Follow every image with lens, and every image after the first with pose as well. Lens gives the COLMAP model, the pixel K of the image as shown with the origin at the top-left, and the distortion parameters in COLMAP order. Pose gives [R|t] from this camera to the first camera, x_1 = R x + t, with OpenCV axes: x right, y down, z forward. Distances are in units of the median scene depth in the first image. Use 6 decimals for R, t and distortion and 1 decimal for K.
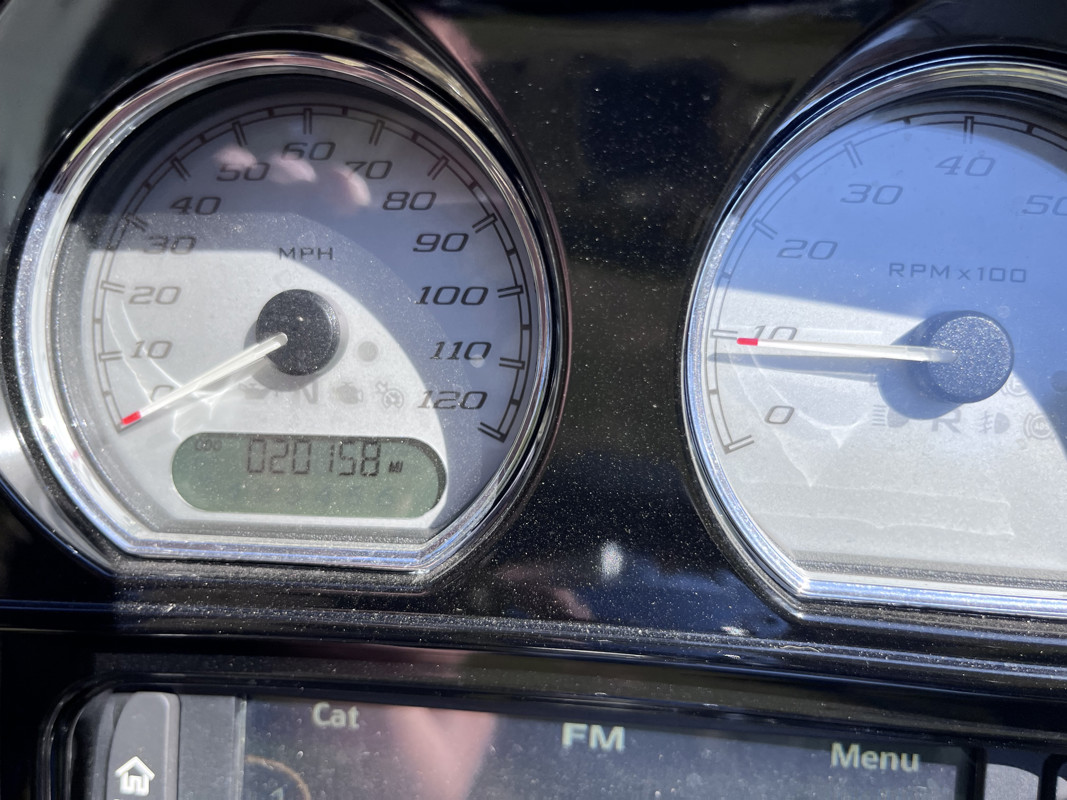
lens RADIAL K [[822.7, 0, 516.1], [0, 822.7, 402.0], [0, 0, 1]] dist [0.058304, -0.148986]
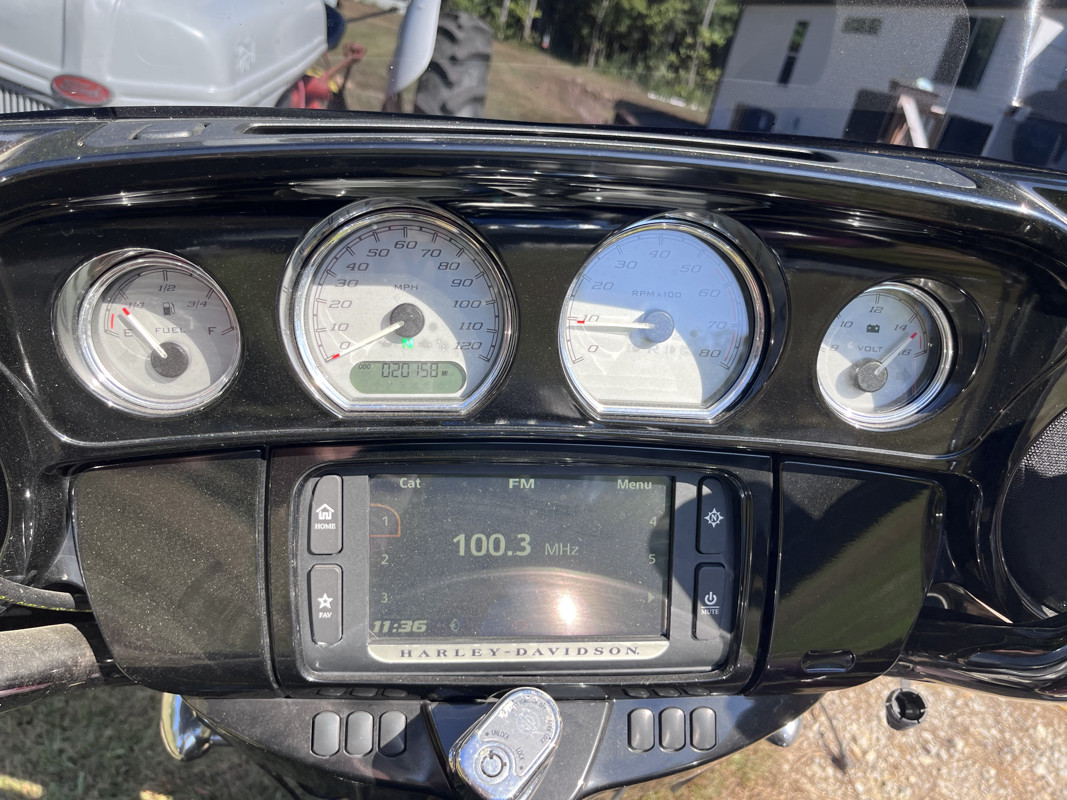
lens RADIAL K [[822.7, 0, 516.1], [0, 822.7, 402.0], [0, 0, 1]] dist [0.058304, -0.148986]
pose [[0.985879, -0.036433, 0.163445, -0.346673], [0.018831, 0.993975, 0.107980, -0.099446], [-0.166394, -0.103378, 0.980625, -1.496278]]
